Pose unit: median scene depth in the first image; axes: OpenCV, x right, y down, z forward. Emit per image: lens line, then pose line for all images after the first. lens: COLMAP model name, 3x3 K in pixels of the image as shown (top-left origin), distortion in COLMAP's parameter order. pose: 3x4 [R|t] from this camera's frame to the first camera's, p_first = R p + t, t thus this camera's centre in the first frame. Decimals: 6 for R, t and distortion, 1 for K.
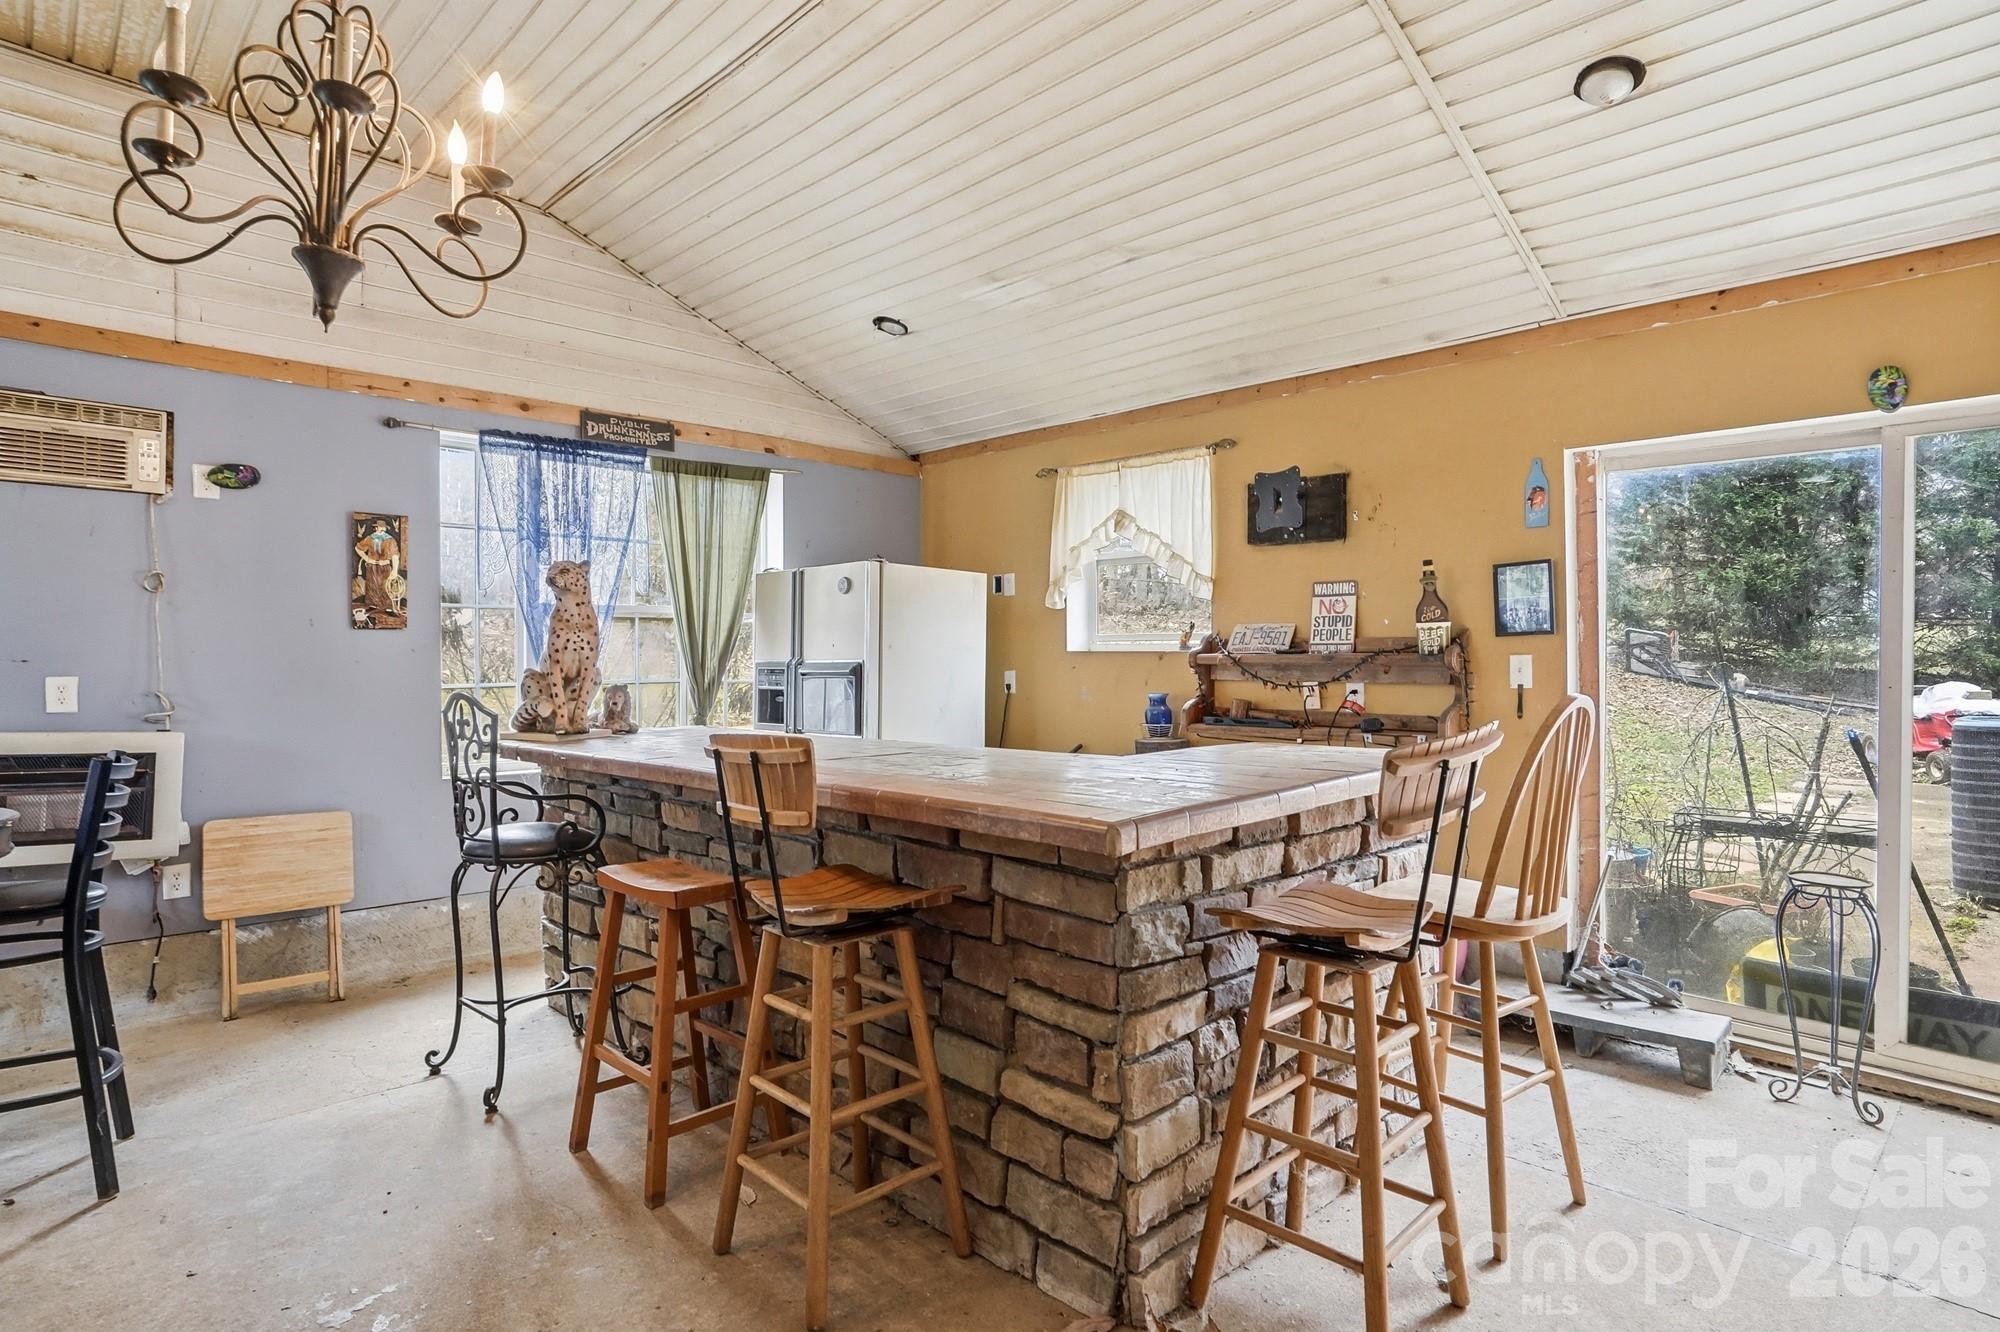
lens RADIAL K [[1047.1, 0, 1000.0], [0, 1047.1, 666.0], [0, 0, 1]] dist [-0.052733, 0.032887]
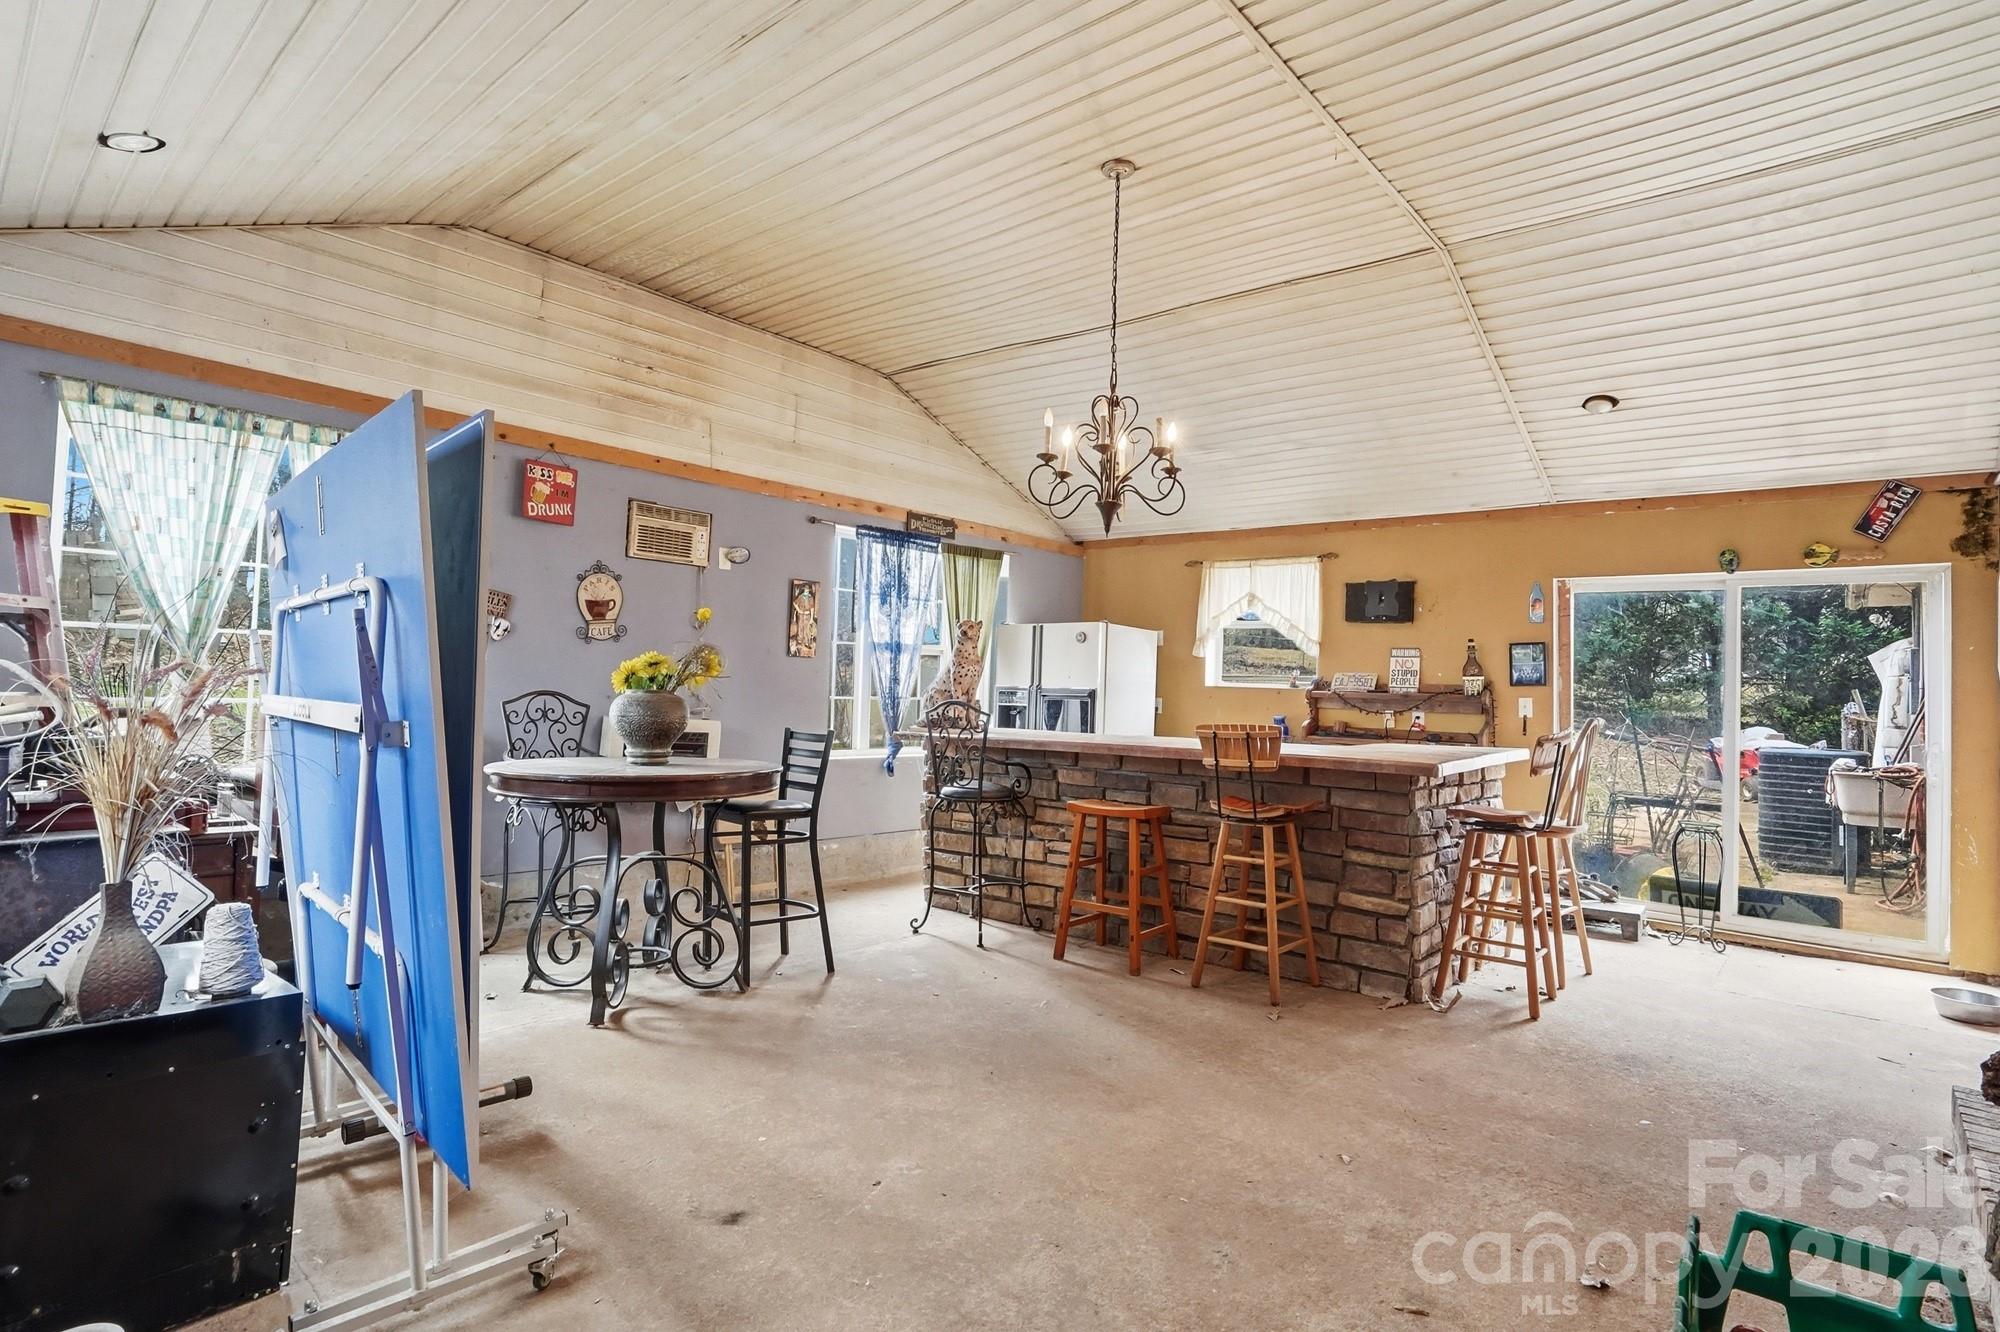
lens RADIAL K [[1010.2, 0, 988.8], [0, 1010.2, 654.5], [0, 0, 1]] dist [-0.071647, 0.042568]
pose [[0.995805, 0.035369, 0.084384, -0.461287], [-0.032023, 0.998659, -0.040688, 0.011884], [-0.085710, 0.037815, 0.995602, -0.489740]]
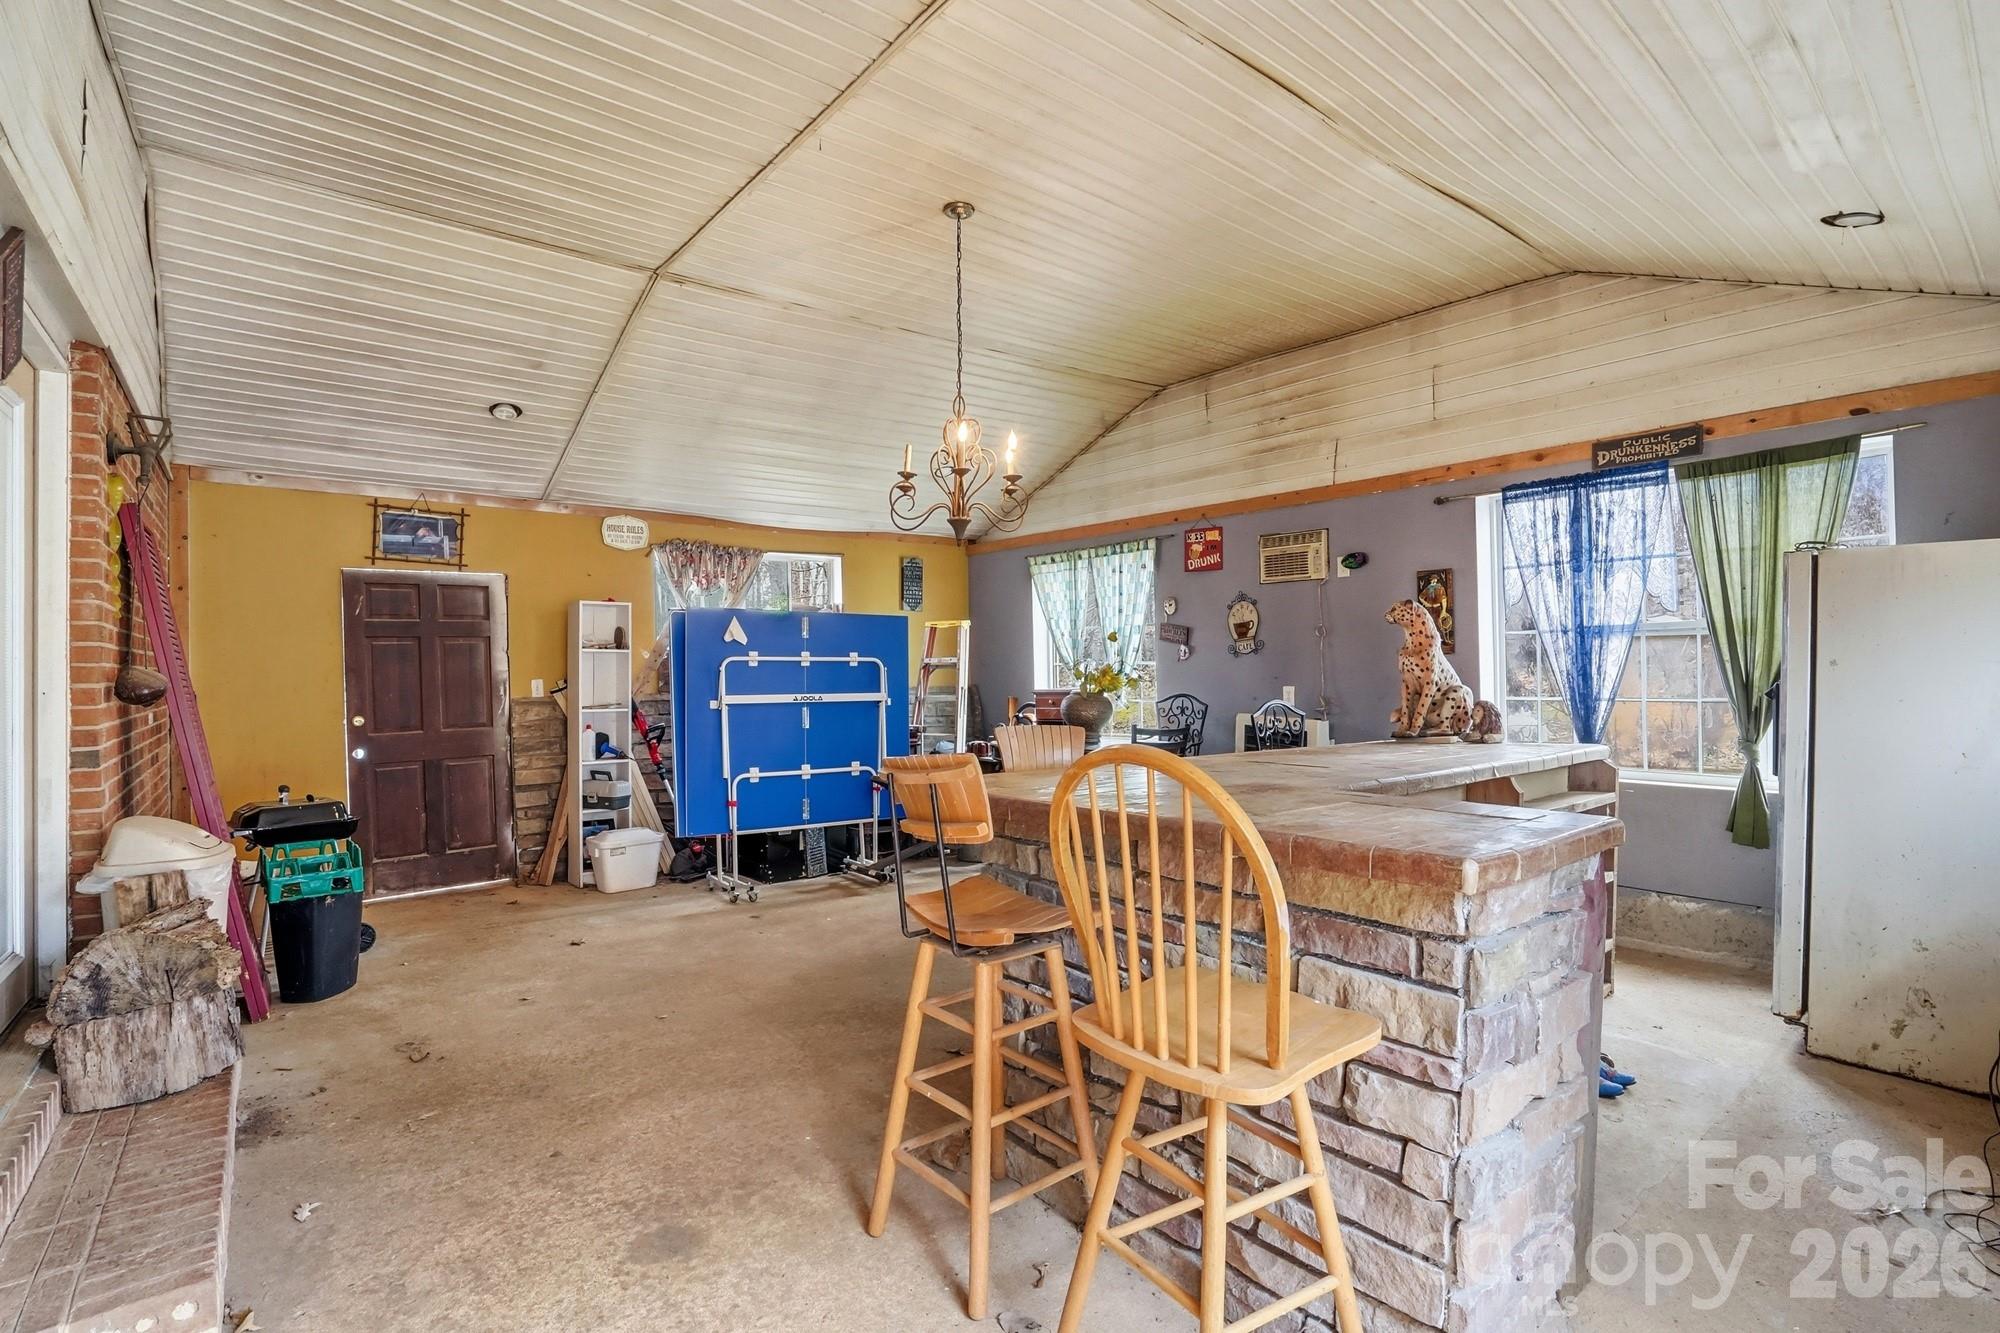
lens RADIAL K [[934.6, 0, 1001.6], [0, 934.6, 676.2], [0, 0, 1]] dist [-0.069783, 0.030328]
pose [[-0.081954, 0.000629, -0.996636, 0.663632], [-0.004951, 0.999987, 0.001038, -0.005575], [0.996624, 0.005020, -0.081950, 0.538581]]
